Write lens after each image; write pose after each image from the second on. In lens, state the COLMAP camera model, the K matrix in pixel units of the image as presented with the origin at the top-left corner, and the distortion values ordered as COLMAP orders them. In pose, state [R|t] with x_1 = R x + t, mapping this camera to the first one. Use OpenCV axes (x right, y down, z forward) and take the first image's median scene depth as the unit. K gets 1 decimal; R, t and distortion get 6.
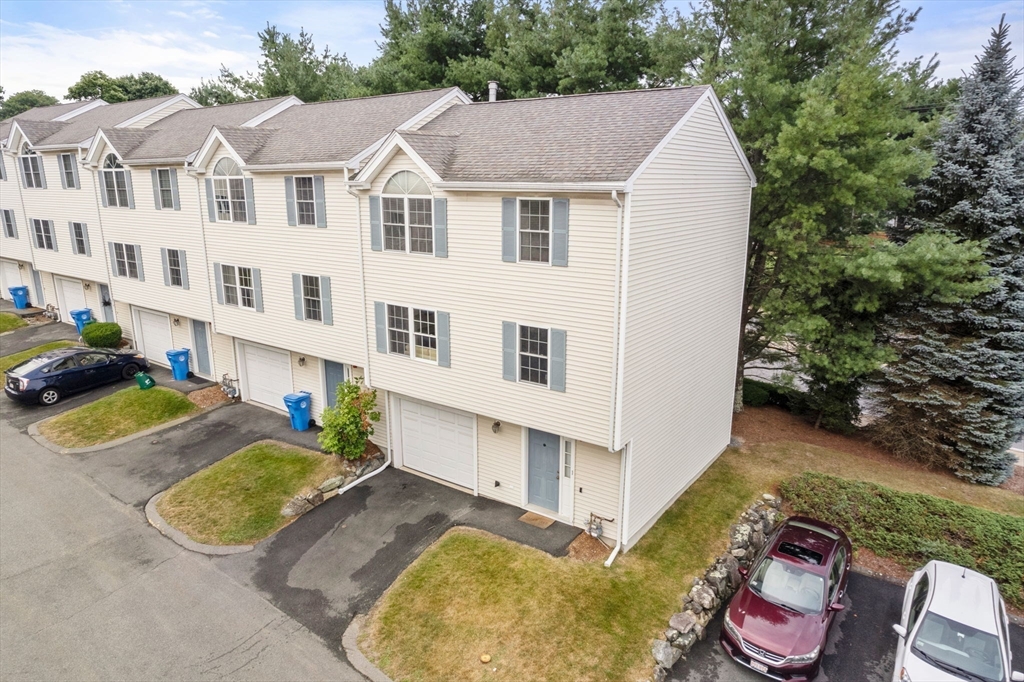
lens RADIAL K [[650.6, 0, 512.0], [0, 650.6, 341.0], [0, 0, 1]] dist [-0.005258, -0.000361]
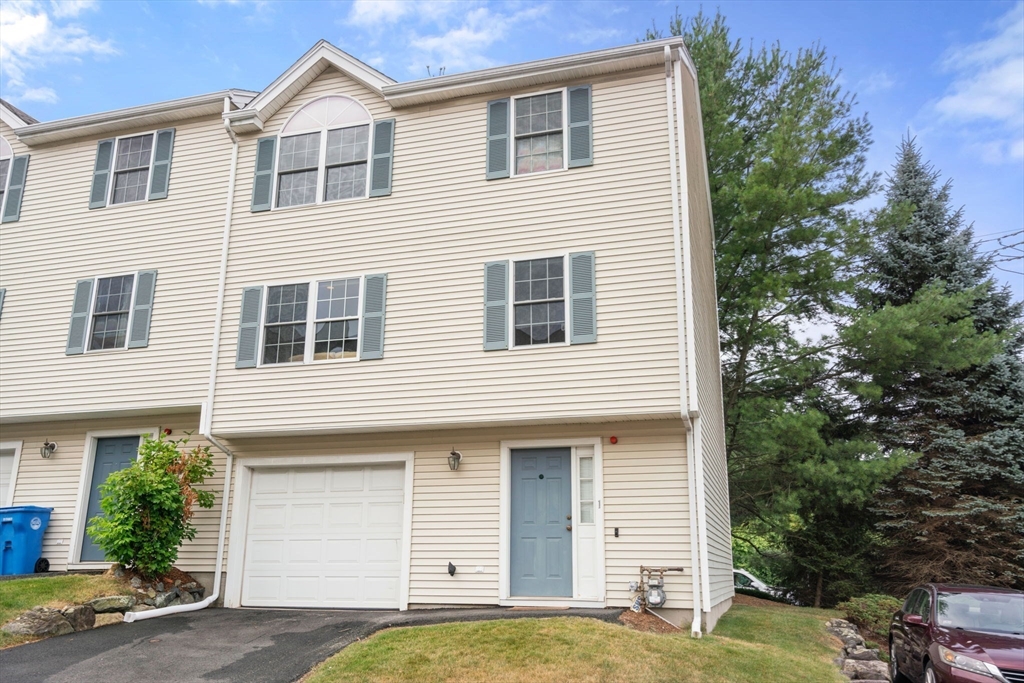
lens RADIAL K [[829.3, 0, 512.0], [0, 829.3, 341.5], [0, 0, 1]] dist [0.010559, 0.004560]
pose [[0.947734, 0.093473, 0.305061, -0.211206], [0.069729, 0.872332, -0.483915, 0.399007], [-0.311348, 0.479895, 0.820222, 0.299086]]
